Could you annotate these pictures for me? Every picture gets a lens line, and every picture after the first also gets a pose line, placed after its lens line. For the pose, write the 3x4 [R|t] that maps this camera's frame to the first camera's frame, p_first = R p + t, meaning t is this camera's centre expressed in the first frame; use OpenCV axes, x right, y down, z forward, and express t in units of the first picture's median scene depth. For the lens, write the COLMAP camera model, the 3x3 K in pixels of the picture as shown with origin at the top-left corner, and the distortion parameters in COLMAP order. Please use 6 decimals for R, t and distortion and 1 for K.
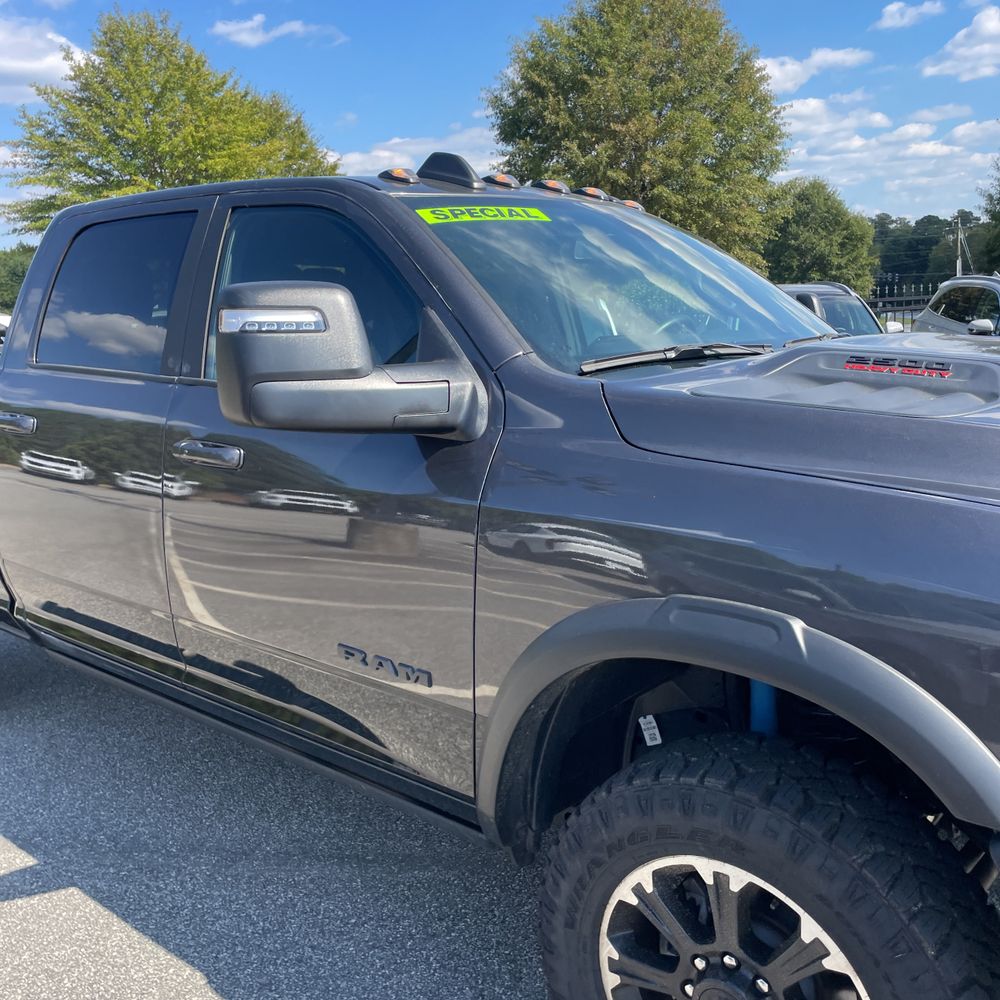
lens RADIAL K [[1012.3, 0, 496.2], [0, 1012.3, 482.7], [0, 0, 1]] dist [0.103939, -0.171952]
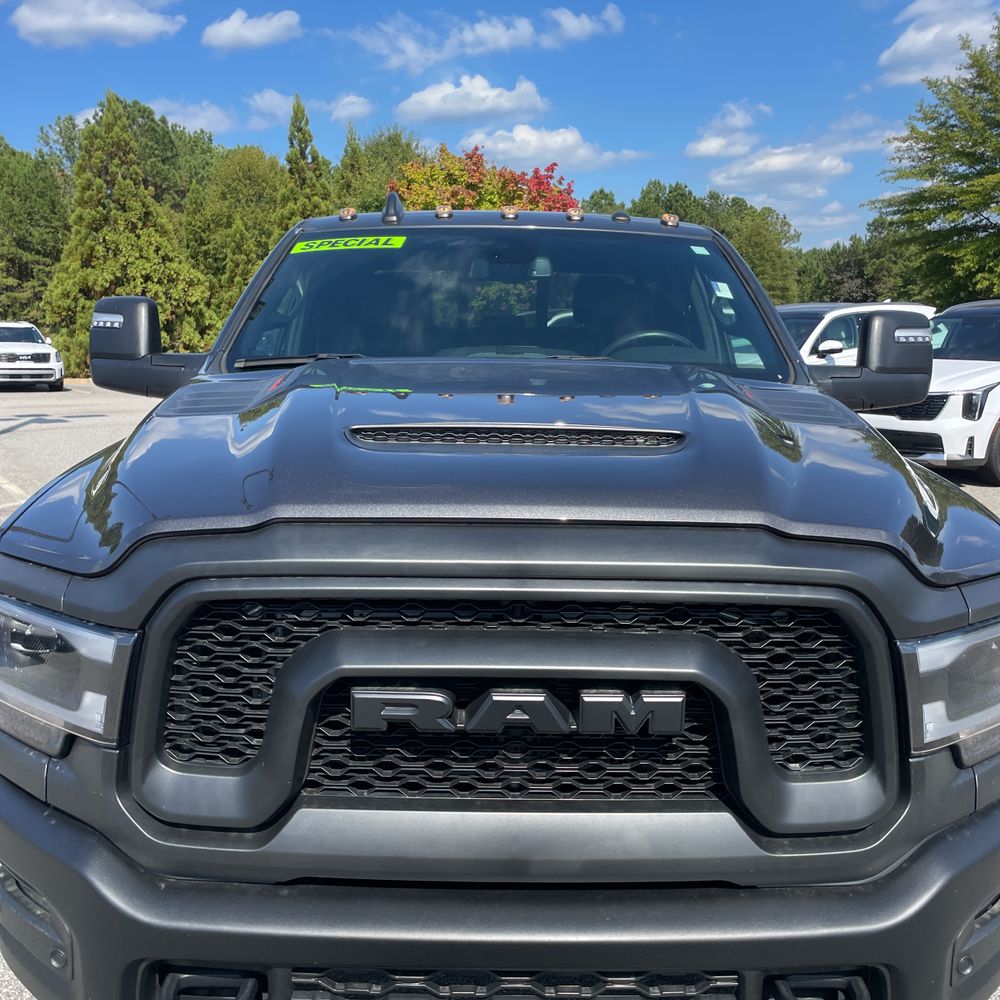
lens RADIAL K [[1008.5, 0, 500.0], [0, 1008.5, 500.0], [0, 0, 1]] dist [0.091620, -0.120947]
pose [[0.654998, 0.165101, -0.737373, 1.143526], [-0.145118, 0.985158, 0.091675, -0.095648], [0.741565, 0.046959, 0.669236, 0.318654]]
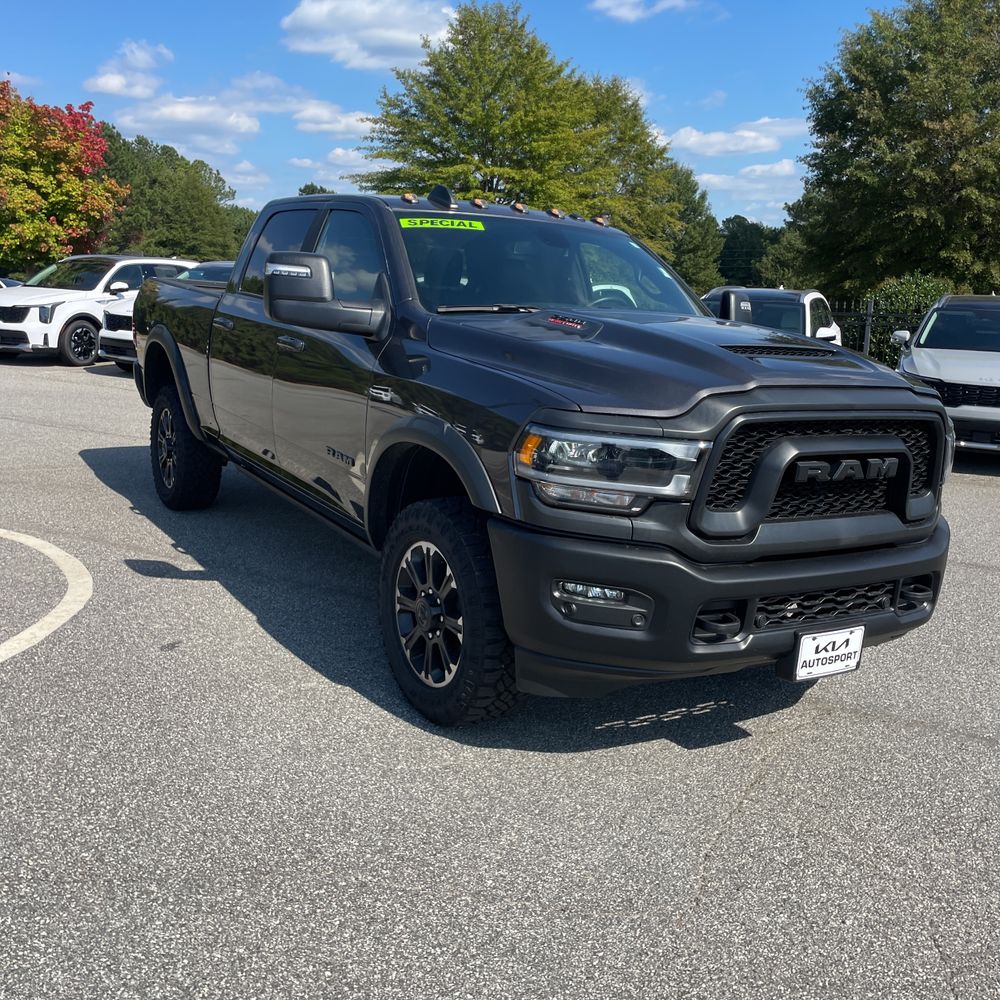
lens RADIAL K [[1008.5, 0, 500.0], [0, 1008.5, 500.0], [0, 0, 1]] dist [0.091620, -0.120947]
pose [[0.946920, 0.144626, -0.287100, 0.689492], [-0.134634, 0.989403, 0.054358, 0.108164], [0.291919, -0.012819, 0.956357, -0.699025]]
